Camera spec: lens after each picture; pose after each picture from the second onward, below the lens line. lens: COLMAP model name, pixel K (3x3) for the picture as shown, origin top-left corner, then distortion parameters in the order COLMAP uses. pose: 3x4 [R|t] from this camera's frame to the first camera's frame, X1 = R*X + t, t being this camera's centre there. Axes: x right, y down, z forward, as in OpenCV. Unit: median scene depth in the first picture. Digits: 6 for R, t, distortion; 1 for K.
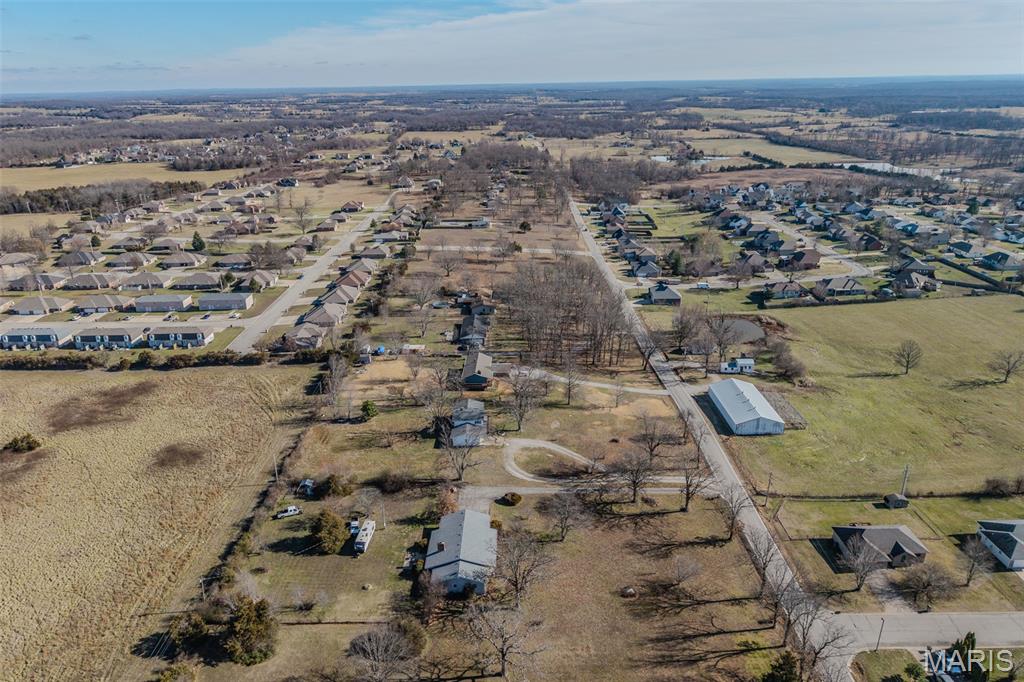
lens RADIAL K [[689.1, 0, 515.9], [0, 689.1, 339.1], [0, 0, 1]] dist [0.026836, -0.030583]
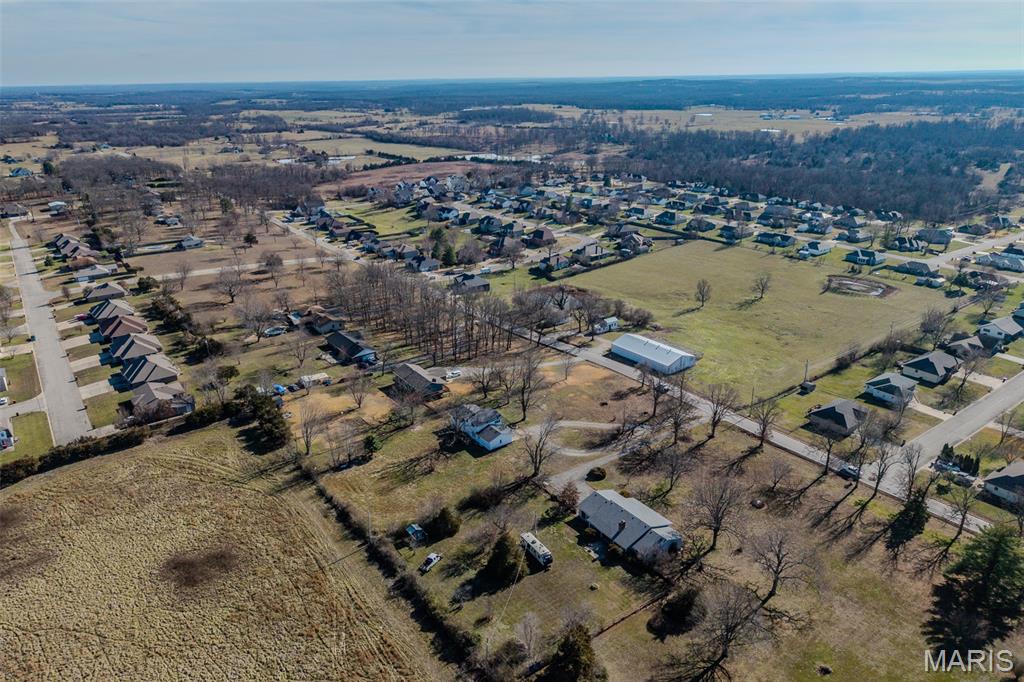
lens RADIAL K [[689.1, 0, 515.9], [0, 689.1, 339.1], [0, 0, 1]] dist [0.026836, -0.030583]
pose [[0.813499, -0.203170, 0.544924, -0.464629], [0.204979, 0.977030, 0.058270, -0.039208], [-0.544246, 0.064295, 0.836458, 0.130347]]
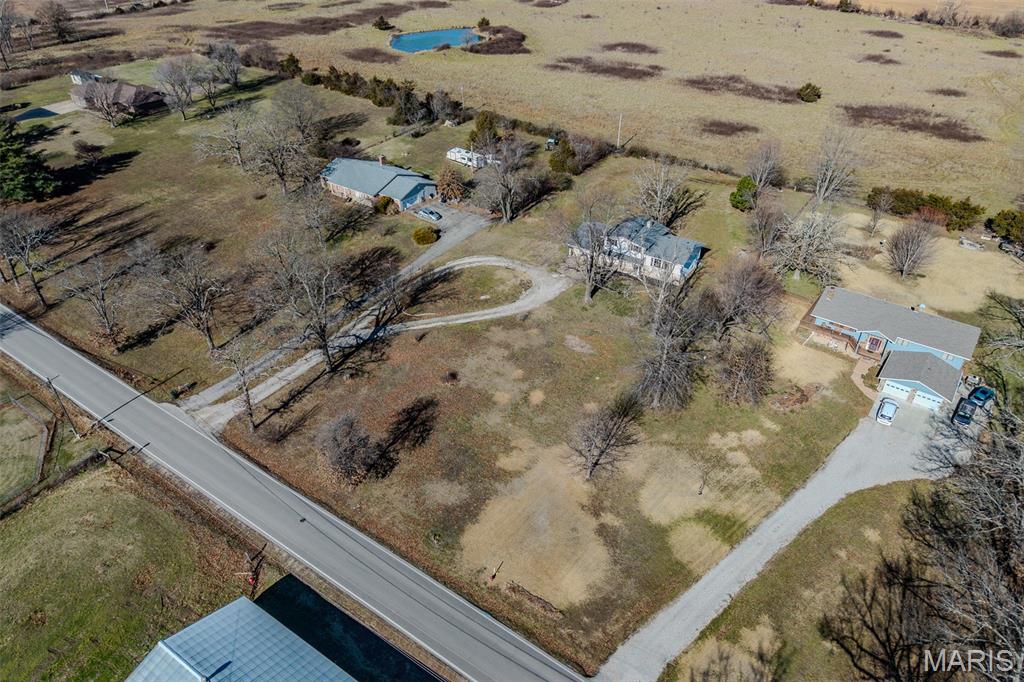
lens RADIAL K [[689.1, 0, 515.9], [0, 689.1, 339.1], [0, 0, 1]] dist [0.026836, -0.030583]
pose [[-0.574570, 0.460718, -0.676468, 0.351799], [-0.292259, 0.656533, 0.695377, -0.168781], [0.764496, 0.597247, -0.242575, 0.959679]]
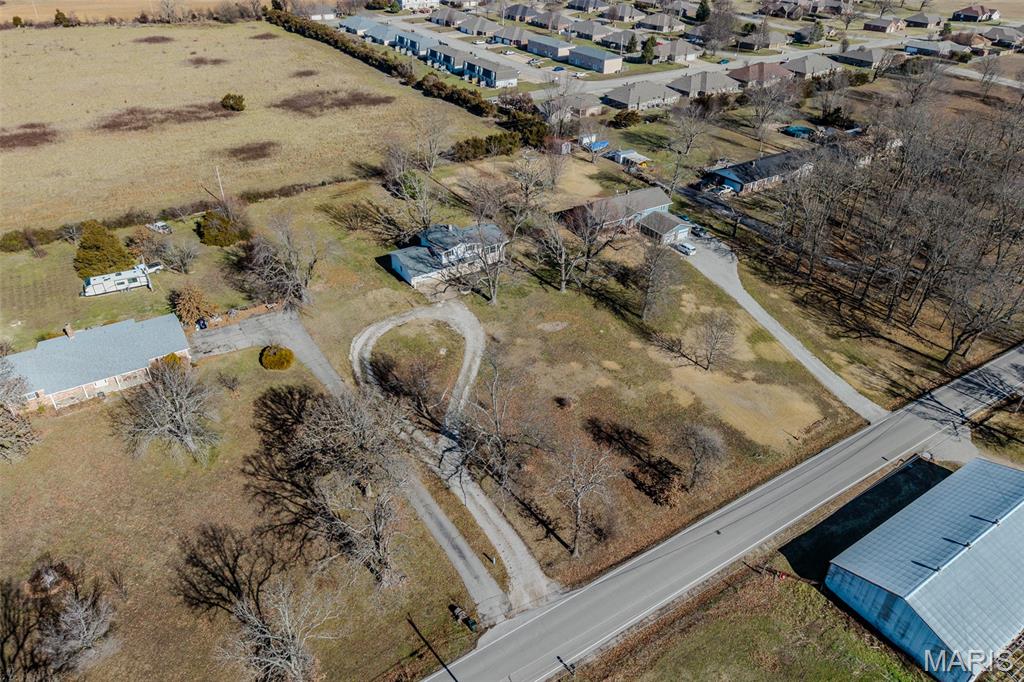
lens RADIAL K [[689.1, 0, 515.9], [0, 689.1, 339.1], [0, 0, 1]] dist [0.026836, -0.030583]
pose [[0.537814, 0.480002, -0.693076, 0.367631], [-0.315646, 0.876943, 0.362407, -0.043955], [0.781744, 0.023859, 0.623143, 0.577396]]
